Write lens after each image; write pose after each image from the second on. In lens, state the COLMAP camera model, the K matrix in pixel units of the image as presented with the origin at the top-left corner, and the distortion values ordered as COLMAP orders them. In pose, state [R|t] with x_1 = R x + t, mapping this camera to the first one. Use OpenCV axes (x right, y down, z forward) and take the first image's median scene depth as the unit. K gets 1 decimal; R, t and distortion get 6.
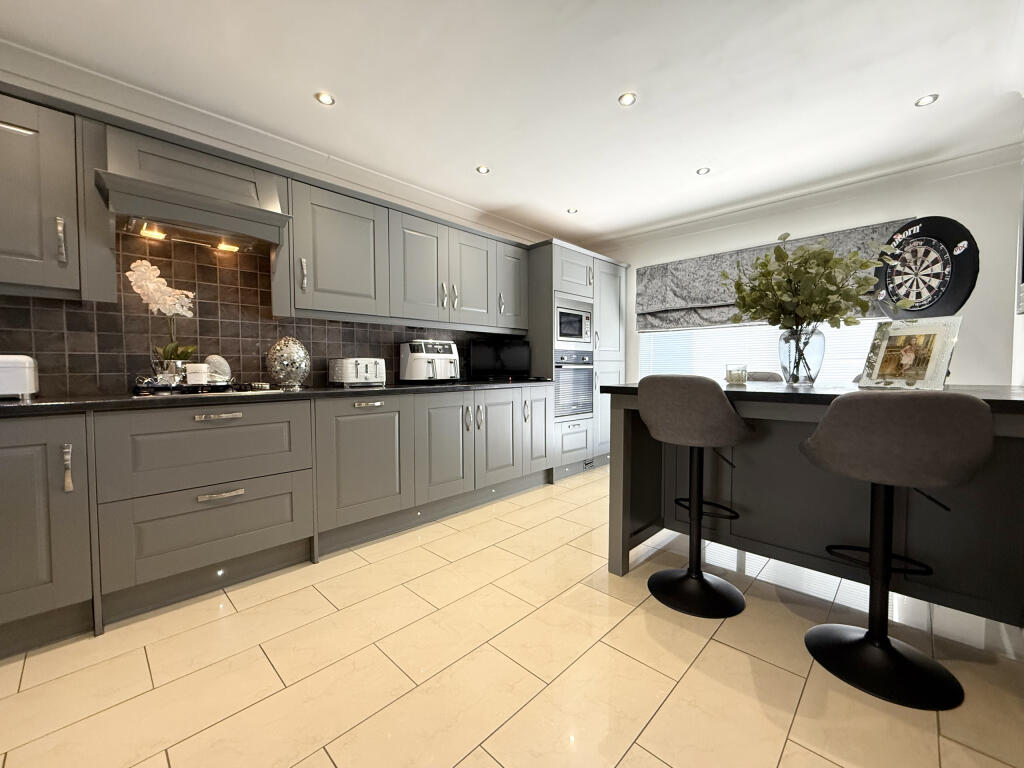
lens RADIAL K [[413.1, 0, 507.6], [0, 413.1, 383.6], [0, 0, 1]] dist [0.000269, 0.000193]
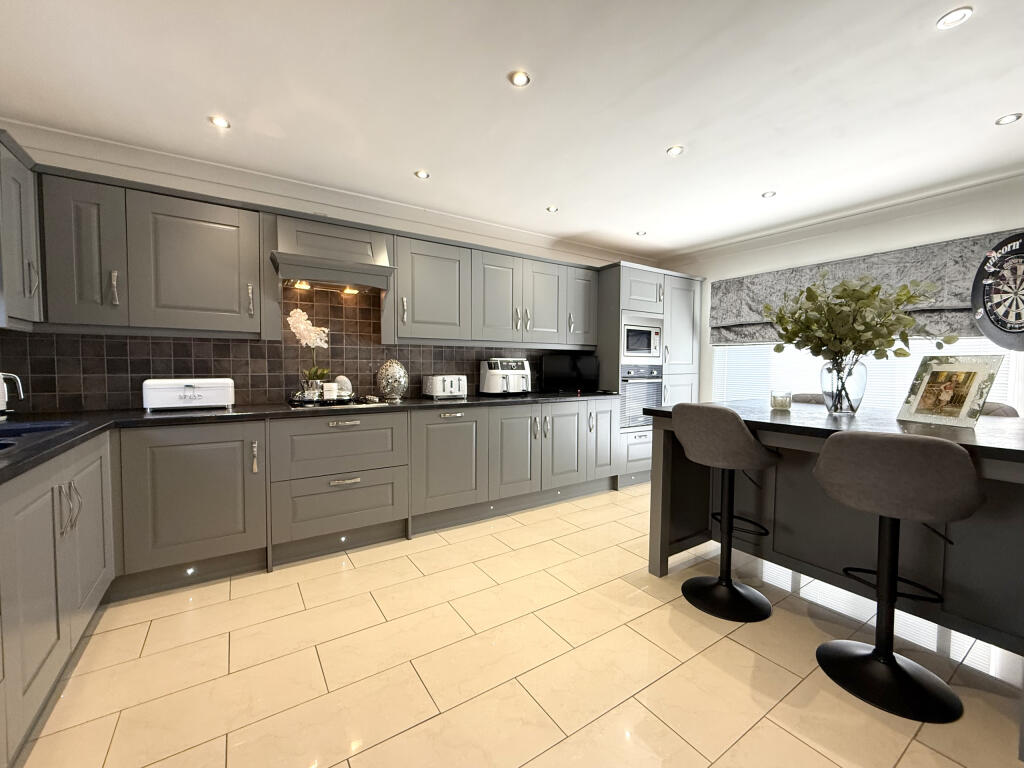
lens RADIAL K [[413.1, 0, 507.6], [0, 413.1, 383.6], [0, 0, 1]] dist [0.000269, 0.000193]
pose [[0.976650, 0.017839, -0.214093, 0.084655], [-0.017130, 0.999840, 0.005167, -0.051292], [0.214151, -0.001379, 0.976800, -0.158835]]
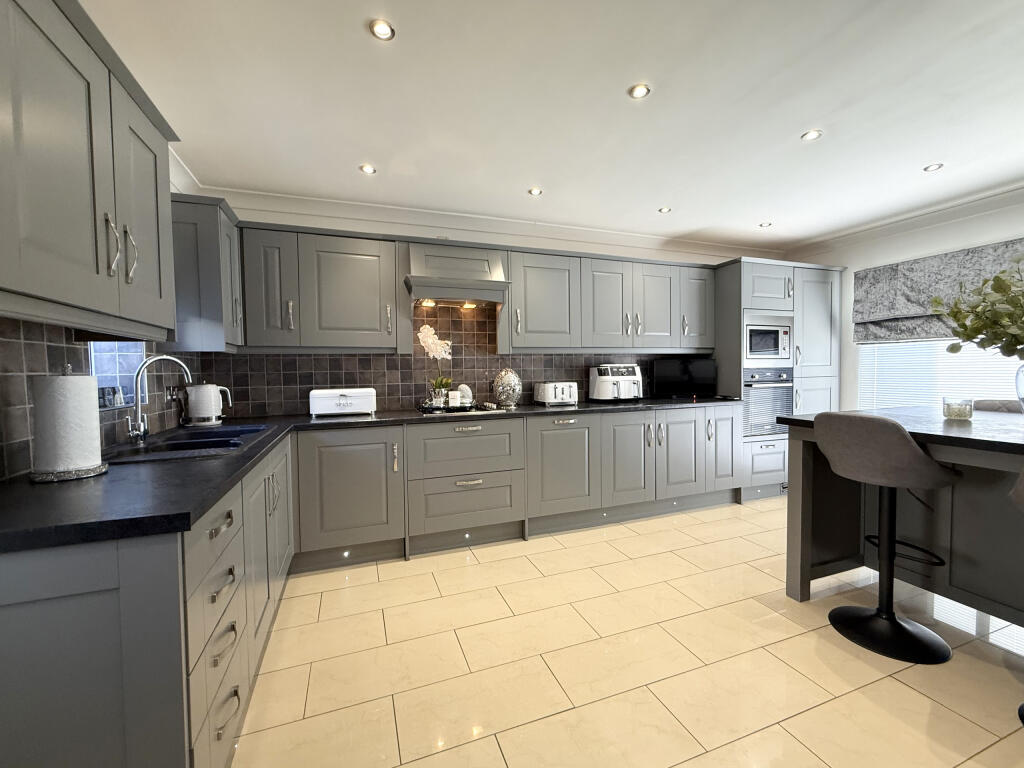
lens RADIAL K [[416.5, 0, 509.3], [0, 416.5, 384.1], [0, 0, 1]] dist [0.000320, -0.000020]
pose [[0.903702, 0.005392, -0.428129, 0.051128], [-0.006110, 0.999981, -0.000304, -0.060781], [0.428119, 0.002890, 0.903718, -0.210847]]
